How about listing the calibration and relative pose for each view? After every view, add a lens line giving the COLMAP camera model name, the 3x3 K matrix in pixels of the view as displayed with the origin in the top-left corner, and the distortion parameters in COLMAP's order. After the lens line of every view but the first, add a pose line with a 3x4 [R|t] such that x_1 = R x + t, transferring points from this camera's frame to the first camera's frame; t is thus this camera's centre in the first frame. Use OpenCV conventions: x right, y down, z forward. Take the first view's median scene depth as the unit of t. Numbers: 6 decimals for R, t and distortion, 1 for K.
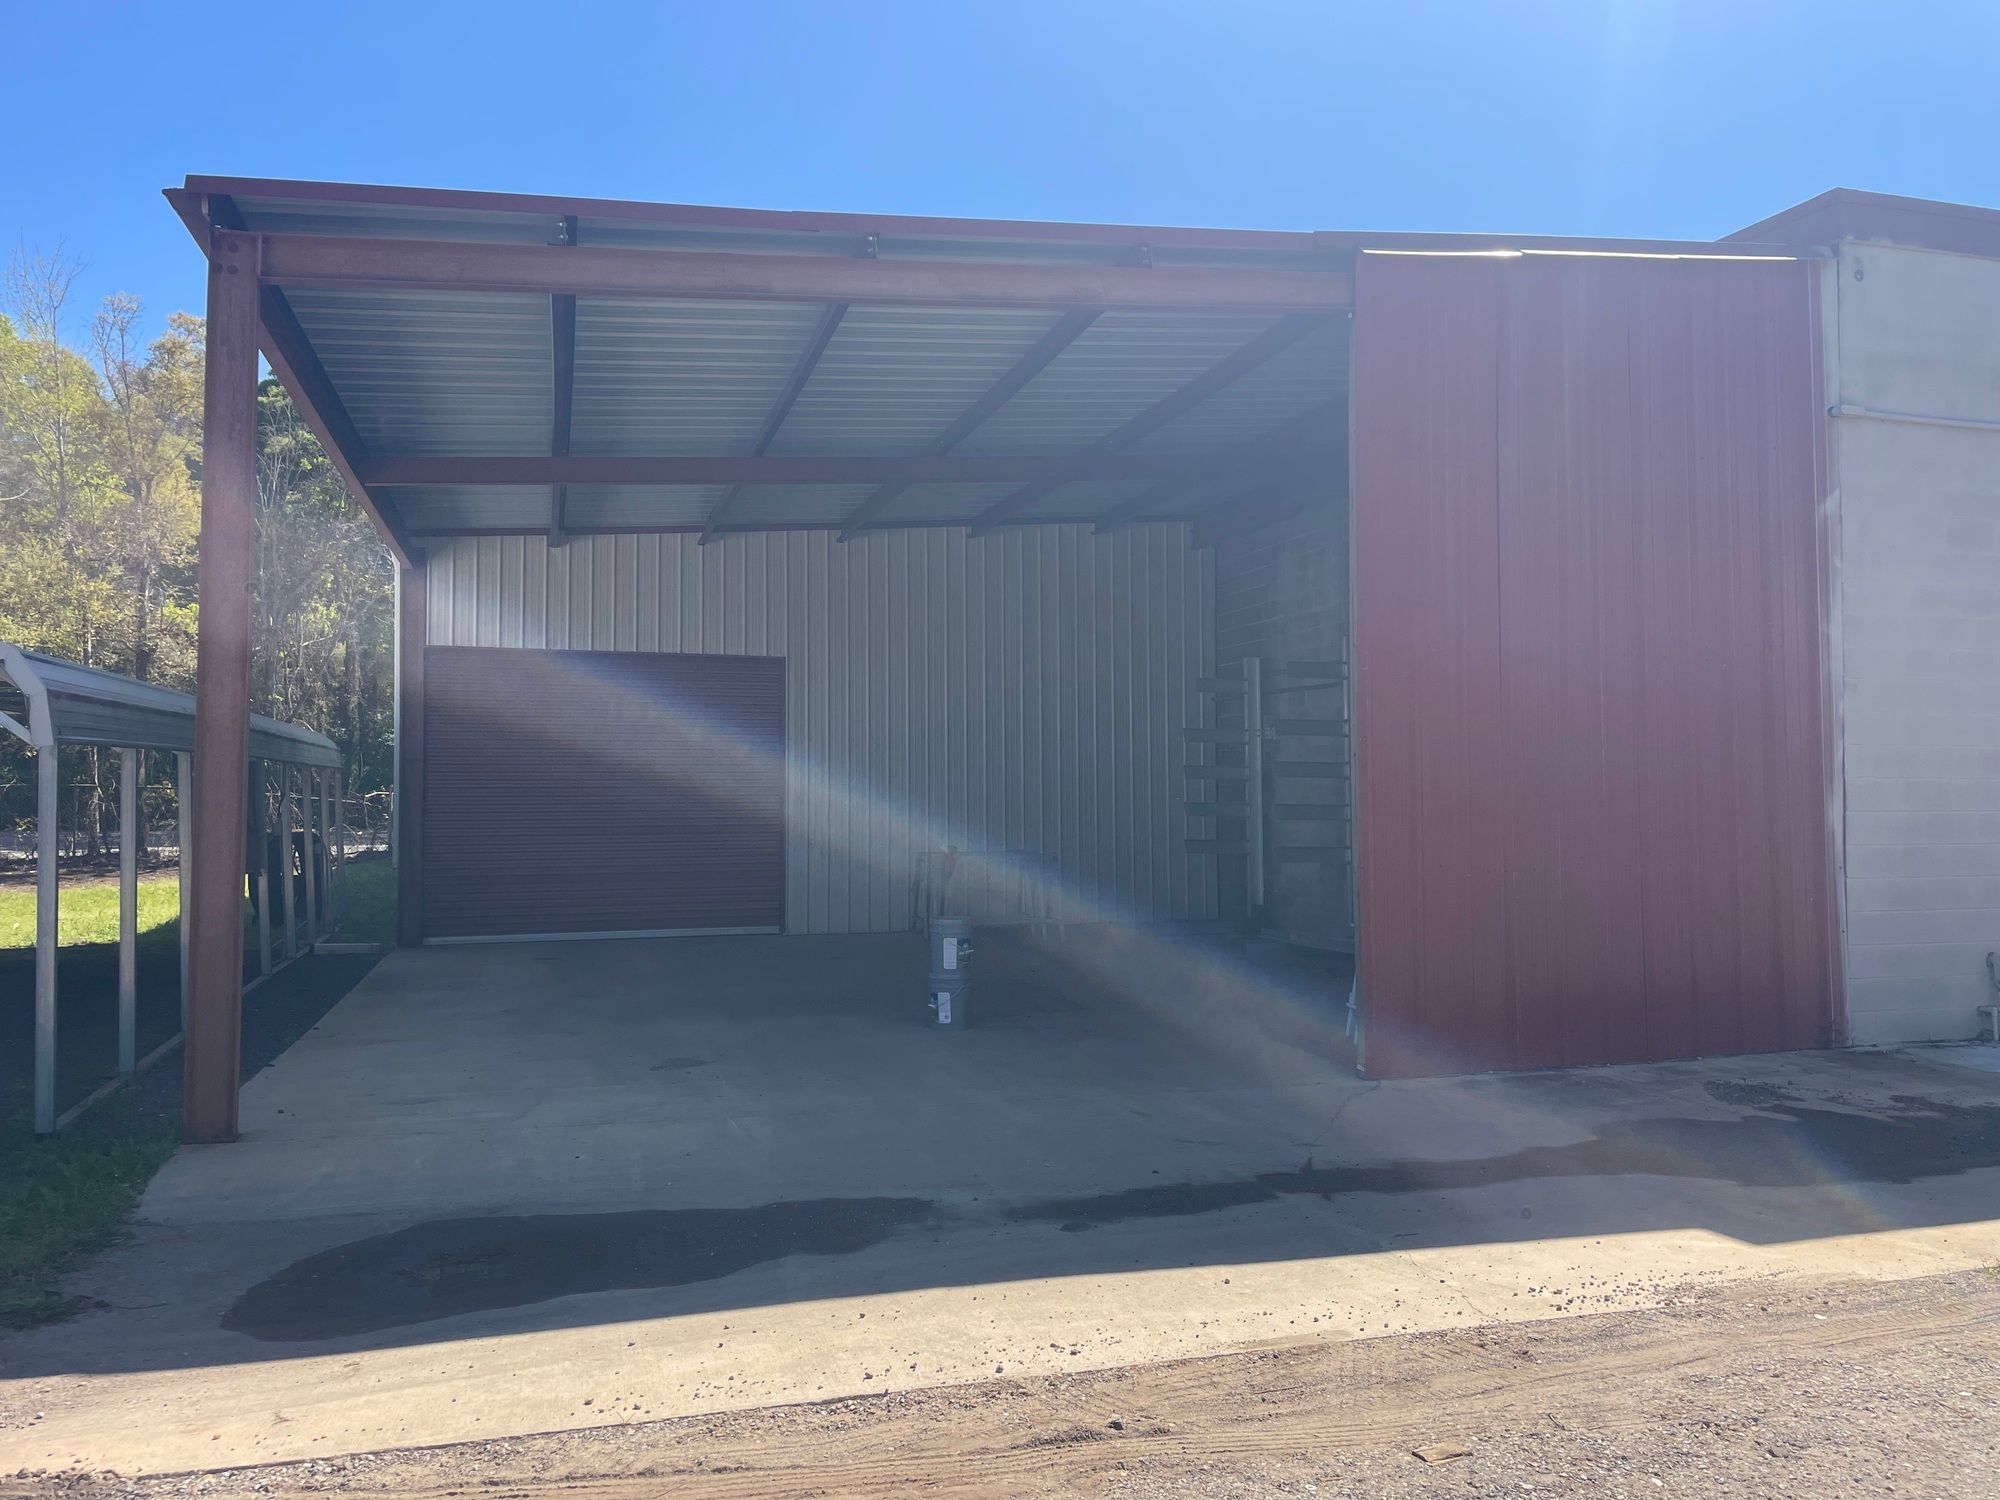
lens RADIAL K [[1520.6, 0, 998.8], [0, 1520.6, 731.5], [0, 0, 1]] dist [0.101496, -0.157463]
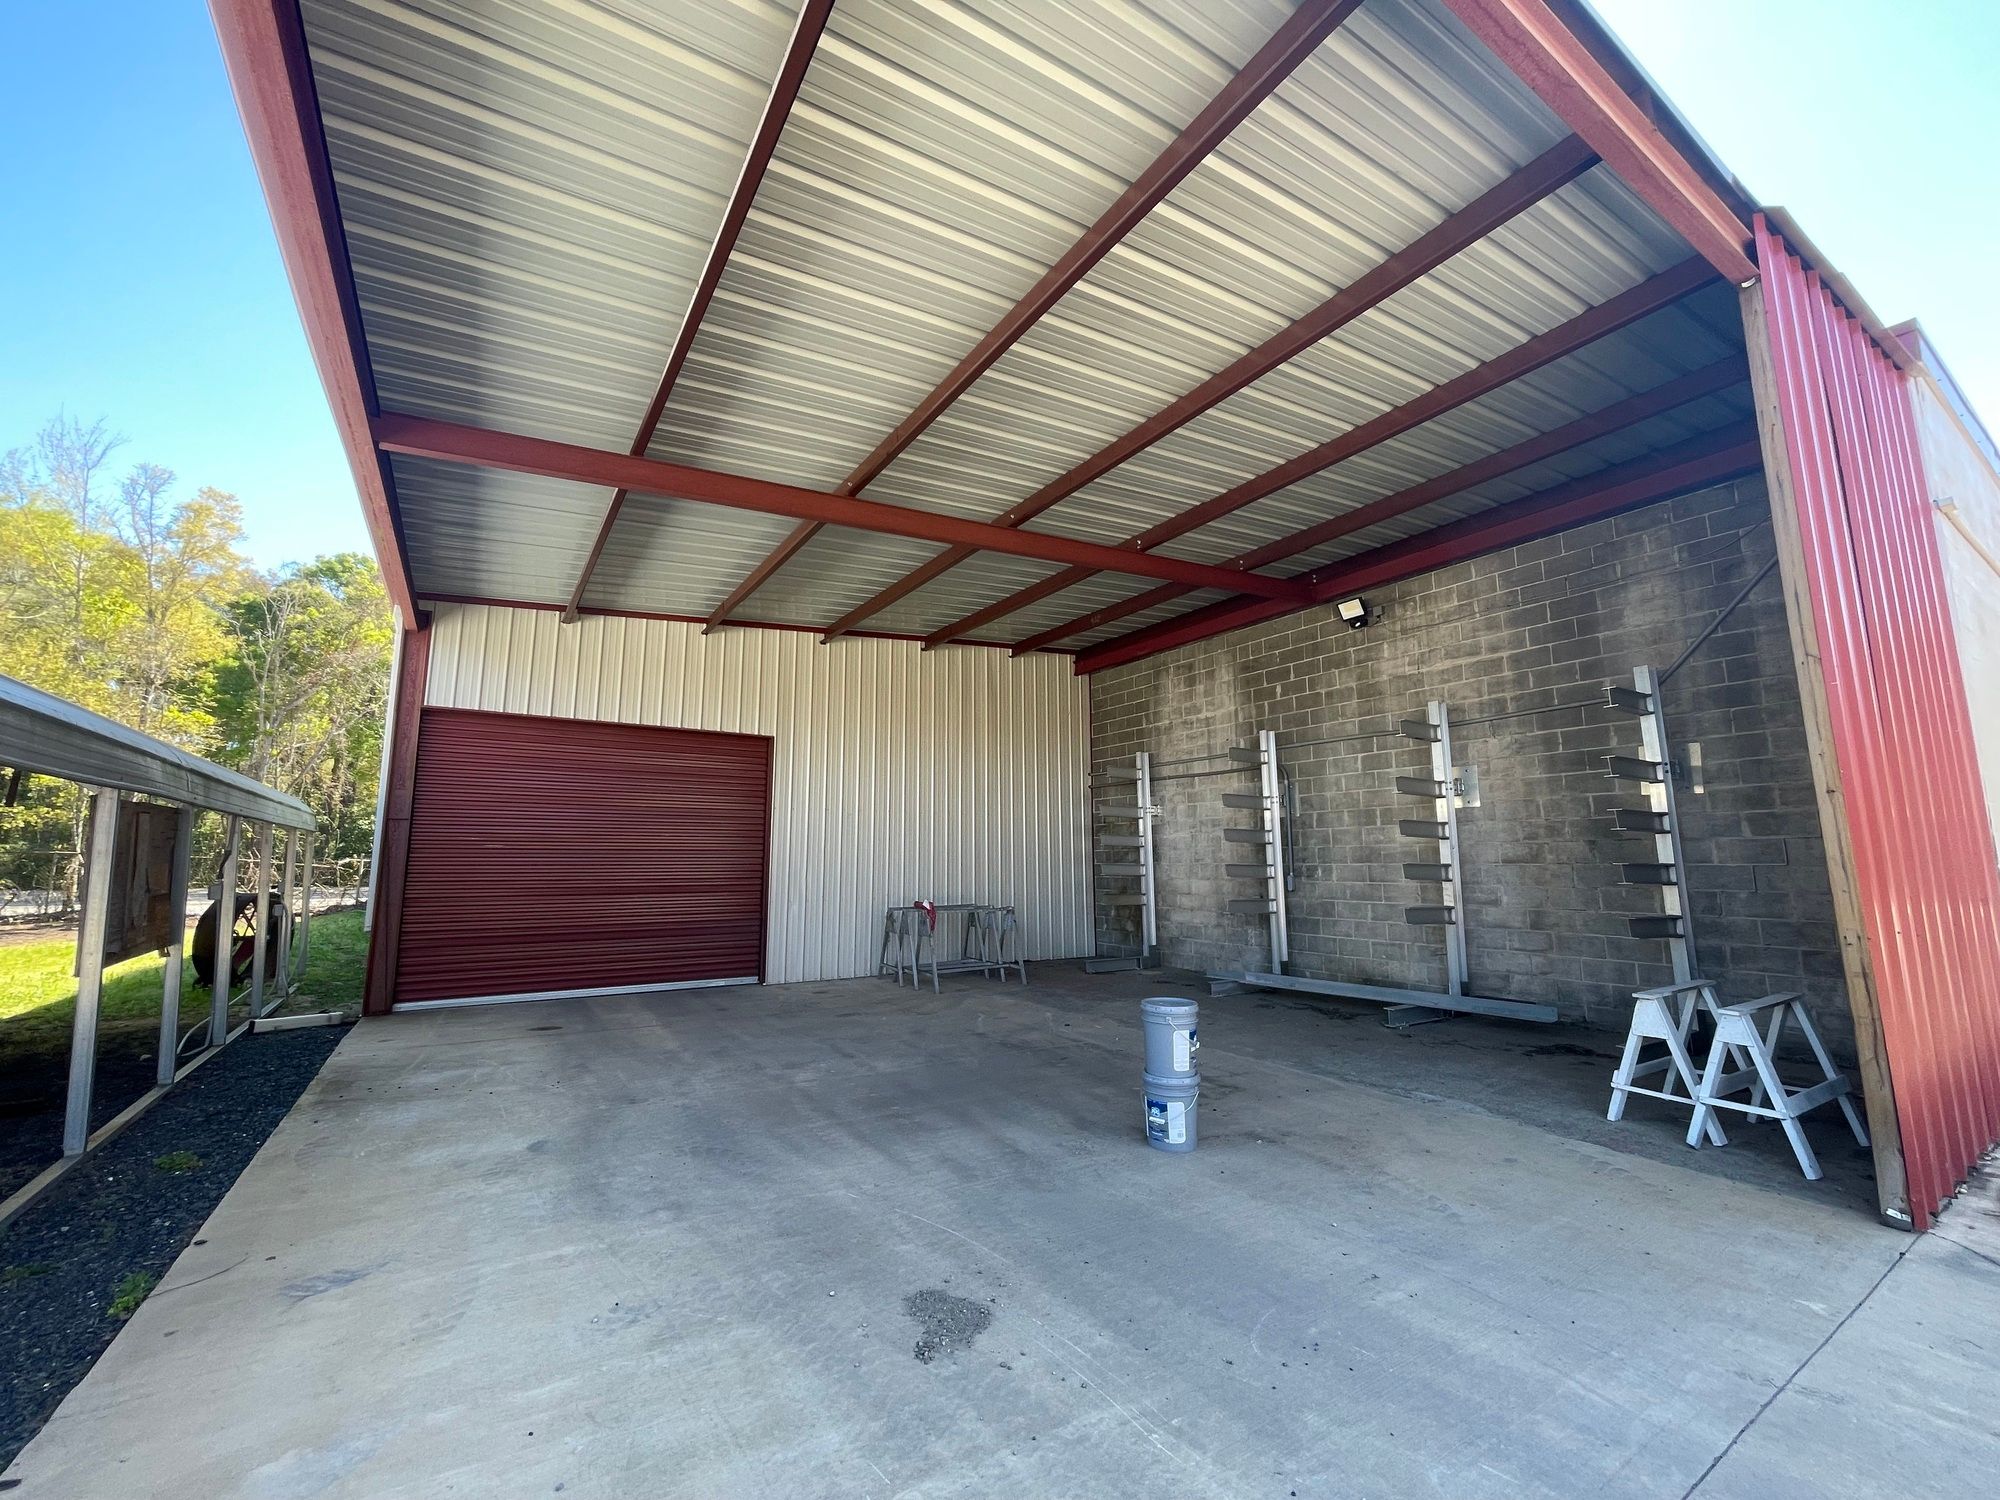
lens RADIAL K [[808.3, 0, 992.1], [0, 808.3, 743.9], [0, 0, 1]] dist [-0.006298, 0.000439]
pose [[0.959483, 0.041265, 0.278729, -0.348878], [-0.011158, 0.994006, -0.108751, 0.048023], [-0.281546, 0.101235, 0.954192, 0.857028]]
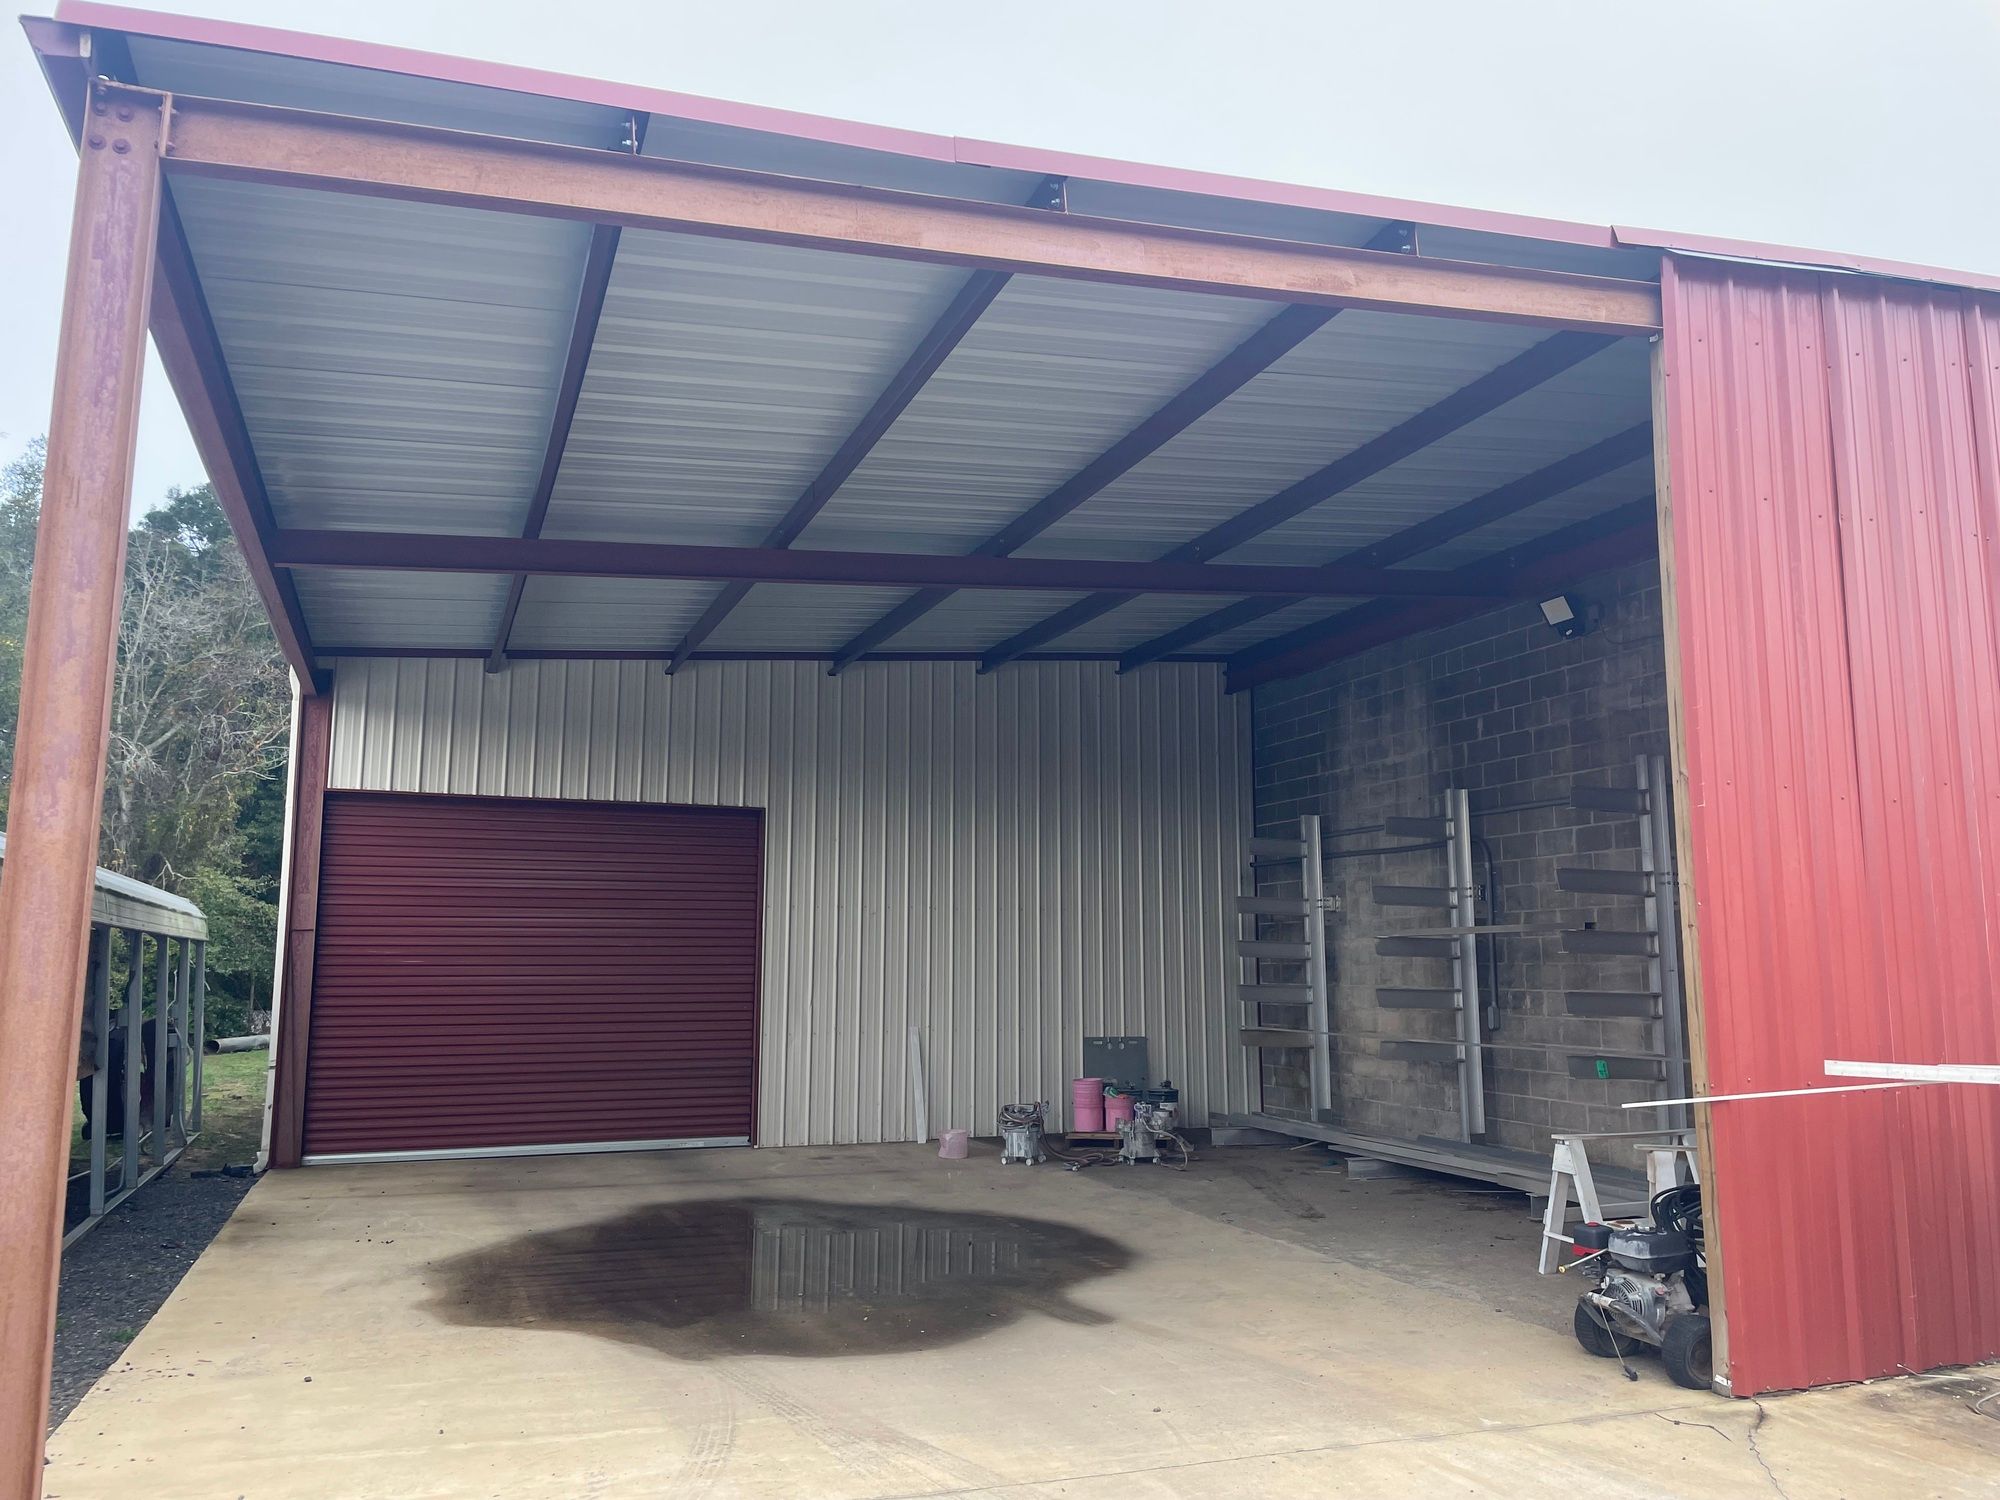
lens RADIAL K [[1533.7, 0, 1004.9], [0, 1533.7, 750.7], [0, 0, 1]] dist [0.100143, -0.153922]
pose [[0.997154, 0.014744, 0.073938, -0.163322], [-0.007154, 0.994770, -0.101889, 0.011338], [-0.075054, 0.101070, 0.992044, 0.336556]]
